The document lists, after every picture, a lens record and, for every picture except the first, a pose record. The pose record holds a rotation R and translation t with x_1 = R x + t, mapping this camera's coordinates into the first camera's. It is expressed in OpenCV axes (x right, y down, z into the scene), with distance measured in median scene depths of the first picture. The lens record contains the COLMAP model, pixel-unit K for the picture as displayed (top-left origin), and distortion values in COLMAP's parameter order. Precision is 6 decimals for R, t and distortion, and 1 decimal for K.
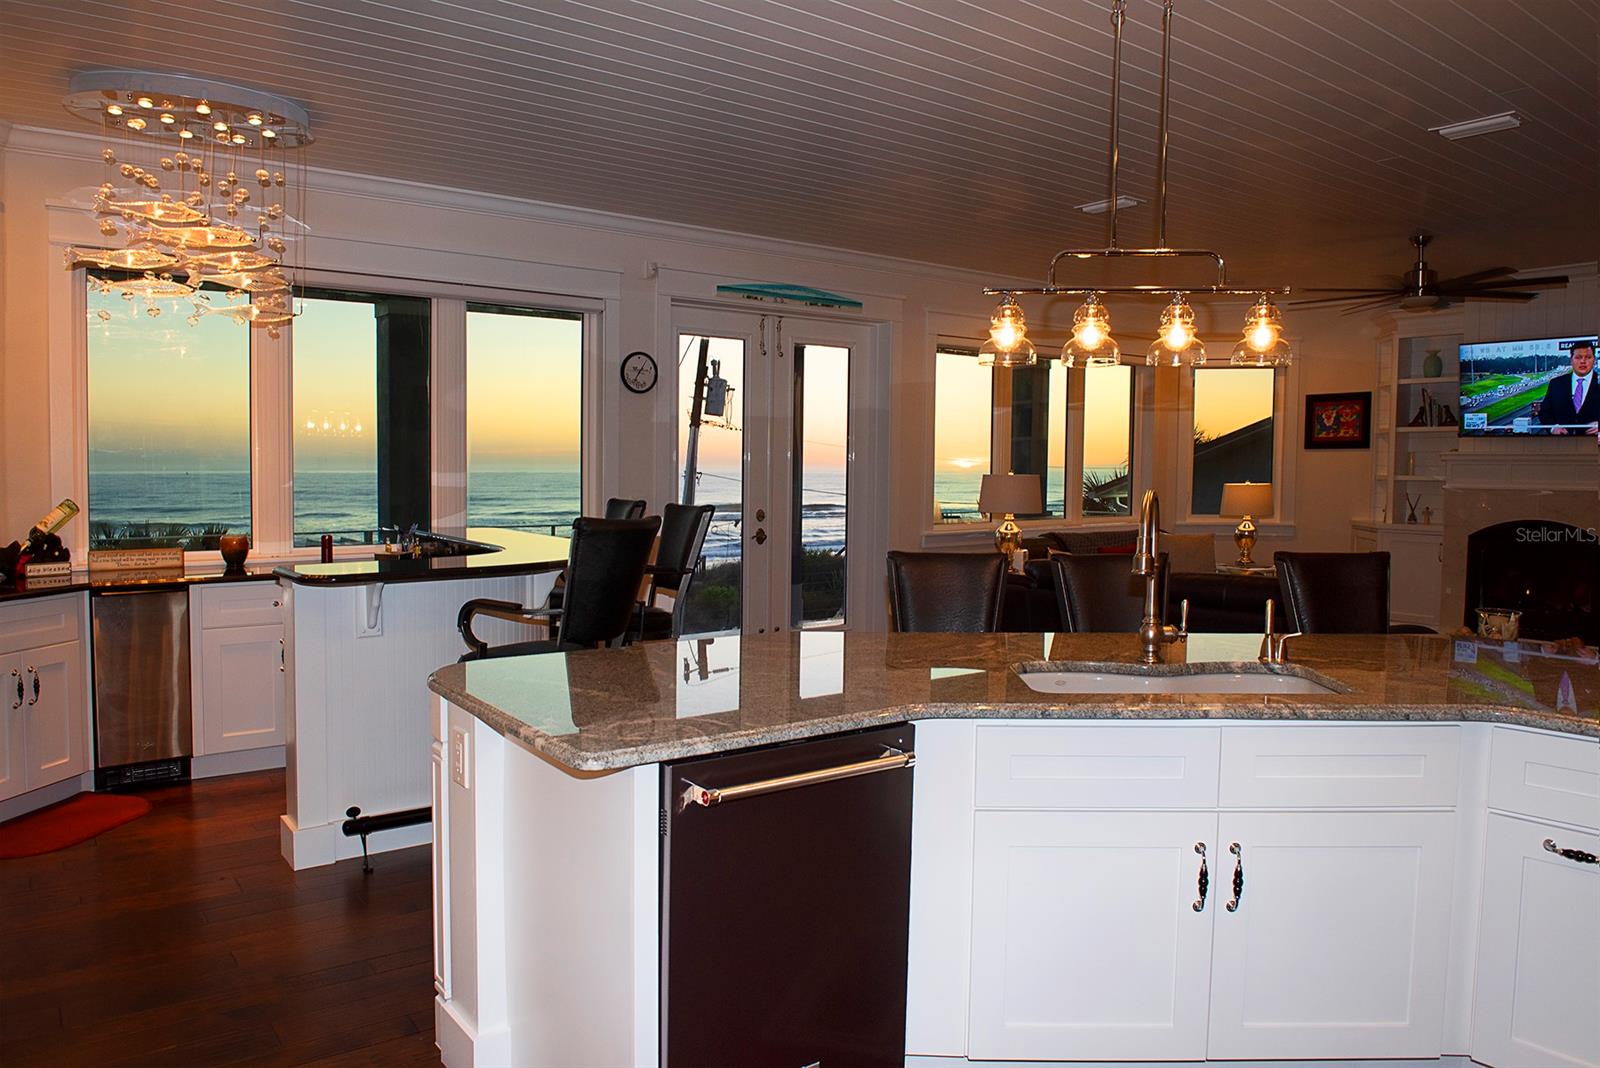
lens RADIAL K [[1113.7, 0, 765.6], [0, 1113.7, 577.2], [0, 0, 1]] dist [-0.022157, -0.004426]
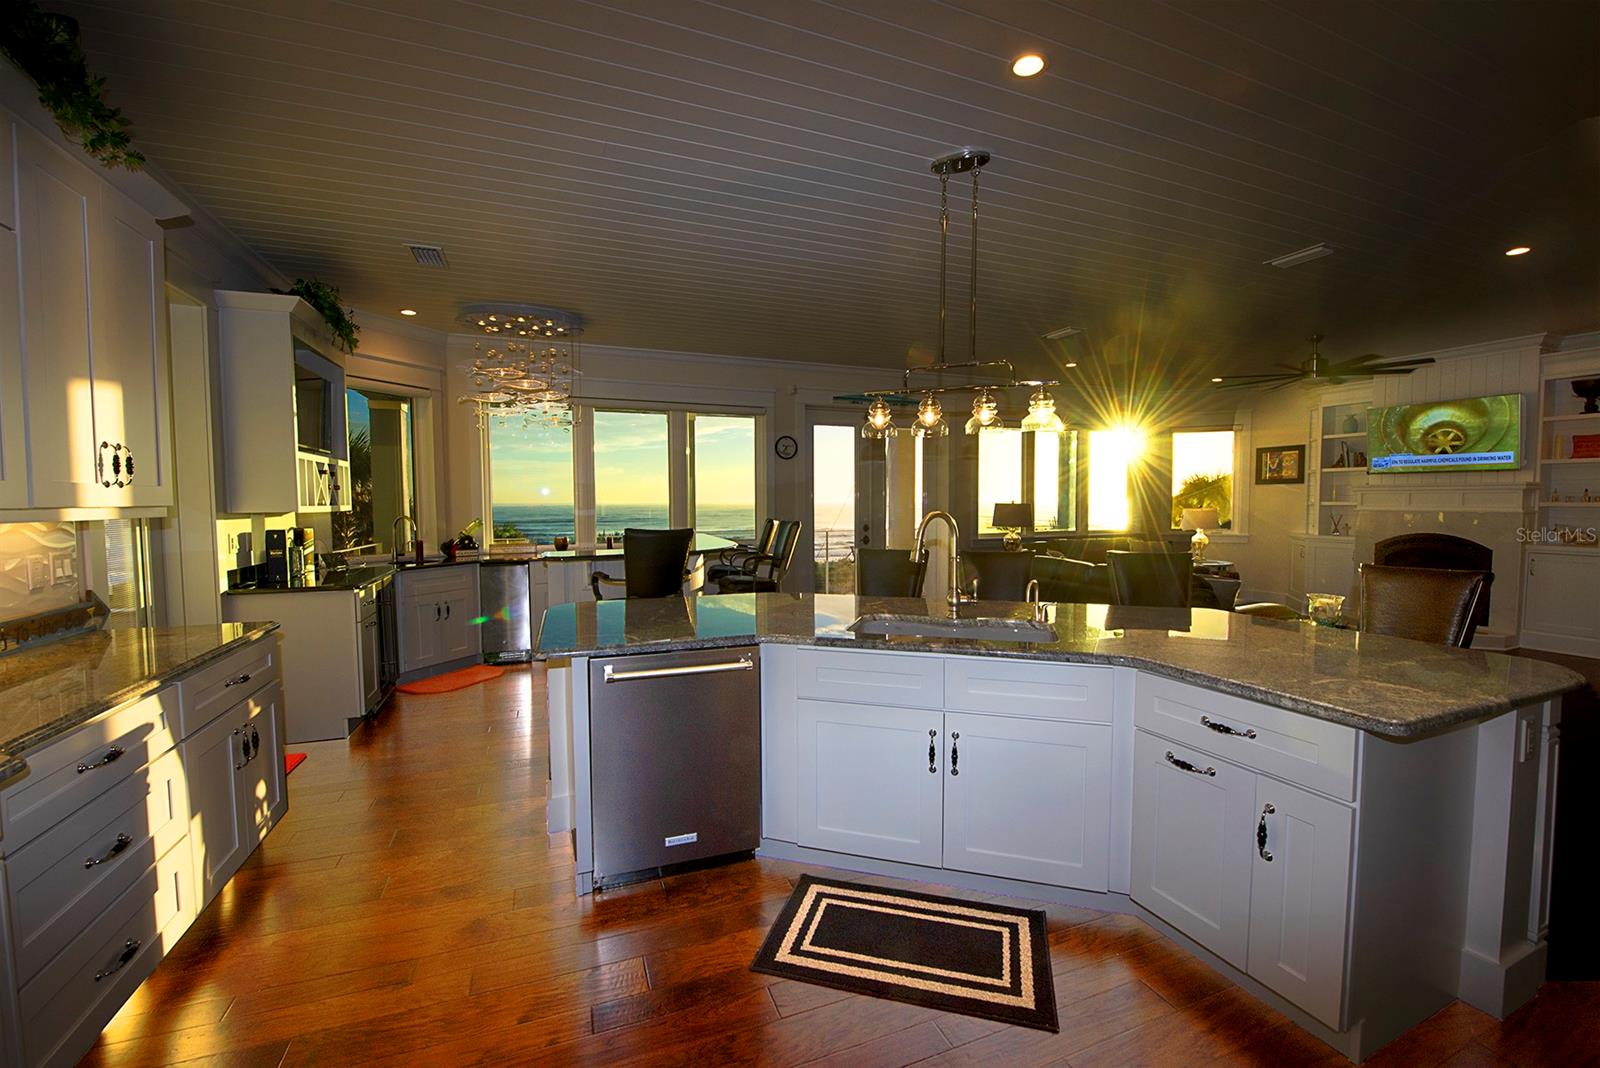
lens RADIAL K [[641.9, 0, 864.4], [0, 641.9, 564.1], [0, 0, 1]] dist [0.006560, -0.000720]
pose [[0.965970, 0.017716, -0.258046, 0.358785], [-0.017824, 0.999839, 0.001923, -0.001160], [0.258039, 0.002742, 0.966131, 0.046783]]
